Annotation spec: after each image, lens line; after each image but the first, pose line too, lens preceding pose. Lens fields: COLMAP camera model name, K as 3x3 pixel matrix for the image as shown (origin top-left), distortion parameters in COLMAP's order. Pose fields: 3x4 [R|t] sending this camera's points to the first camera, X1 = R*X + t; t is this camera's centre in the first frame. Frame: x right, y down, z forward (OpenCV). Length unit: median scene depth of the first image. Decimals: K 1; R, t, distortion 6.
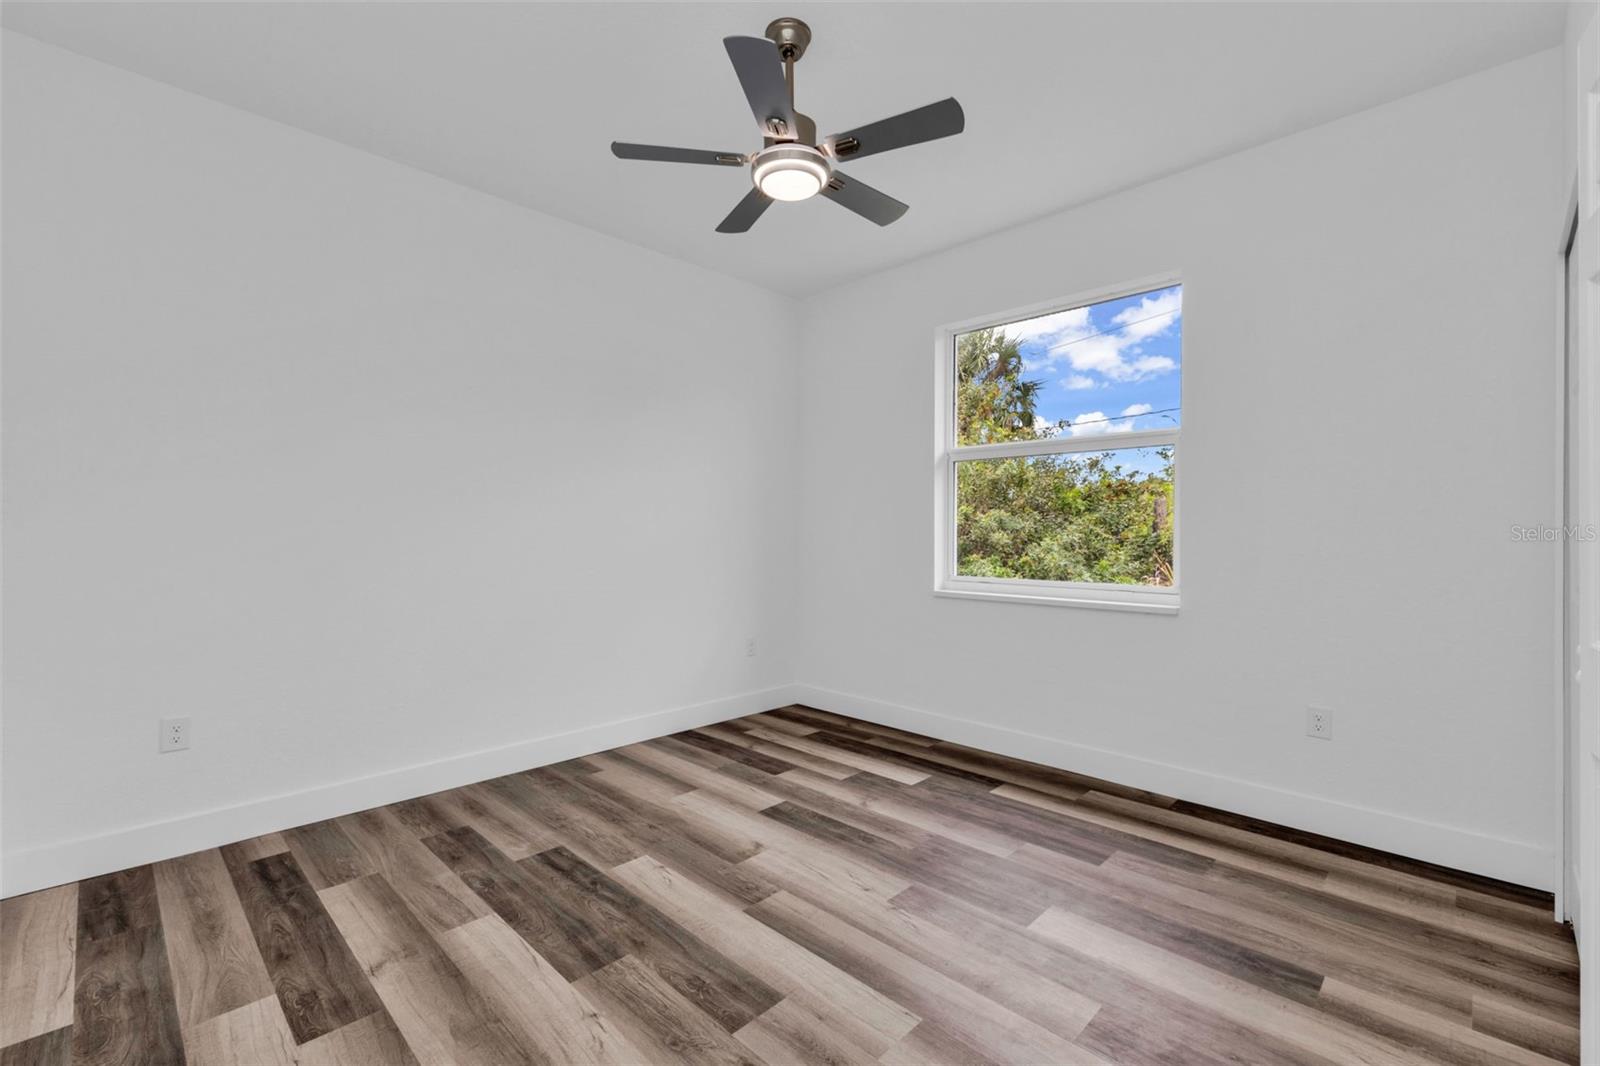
lens RADIAL K [[697.0, 0, 804.3], [0, 697.0, 531.8], [0, 0, 1]] dist [0.006538, -0.000110]
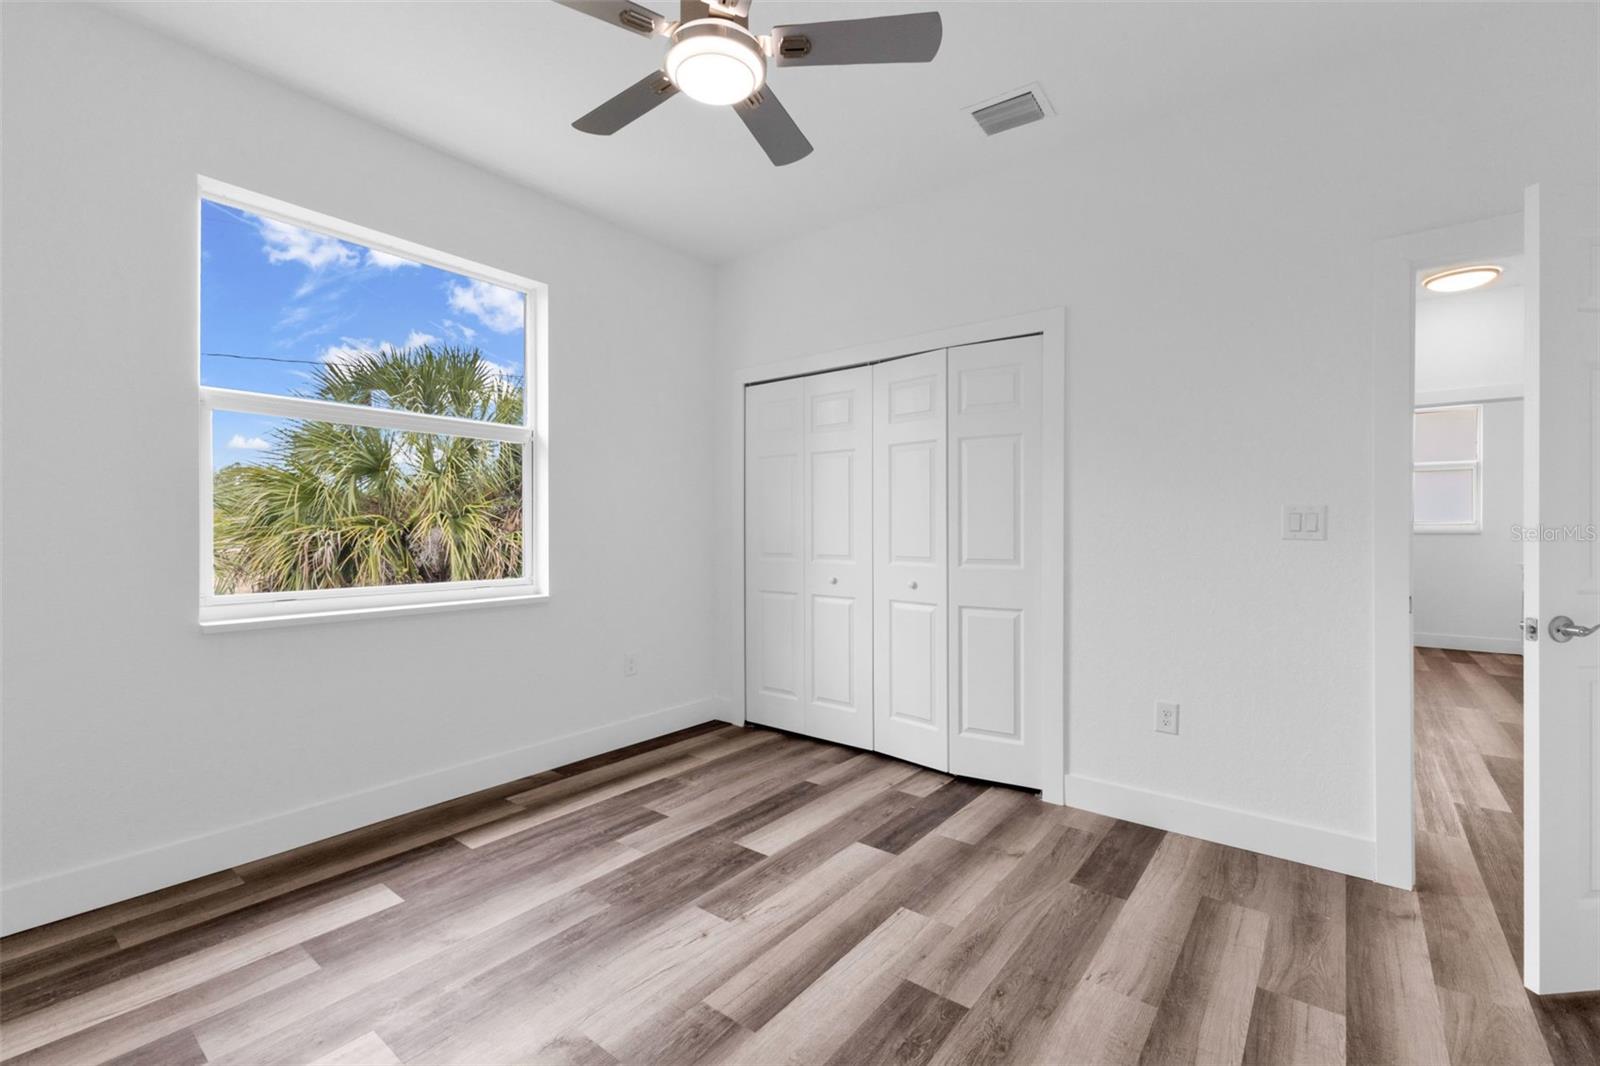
lens RADIAL K [[697.0, 0, 804.3], [0, 697.0, 531.8], [0, 0, 1]] dist [0.006538, -0.000110]
pose [[-0.123225, -0.008292, 0.992344, -0.689029], [-0.001782, 0.999965, 0.008135, 0.001067], [-0.992377, -0.000766, -0.123236, 0.860739]]
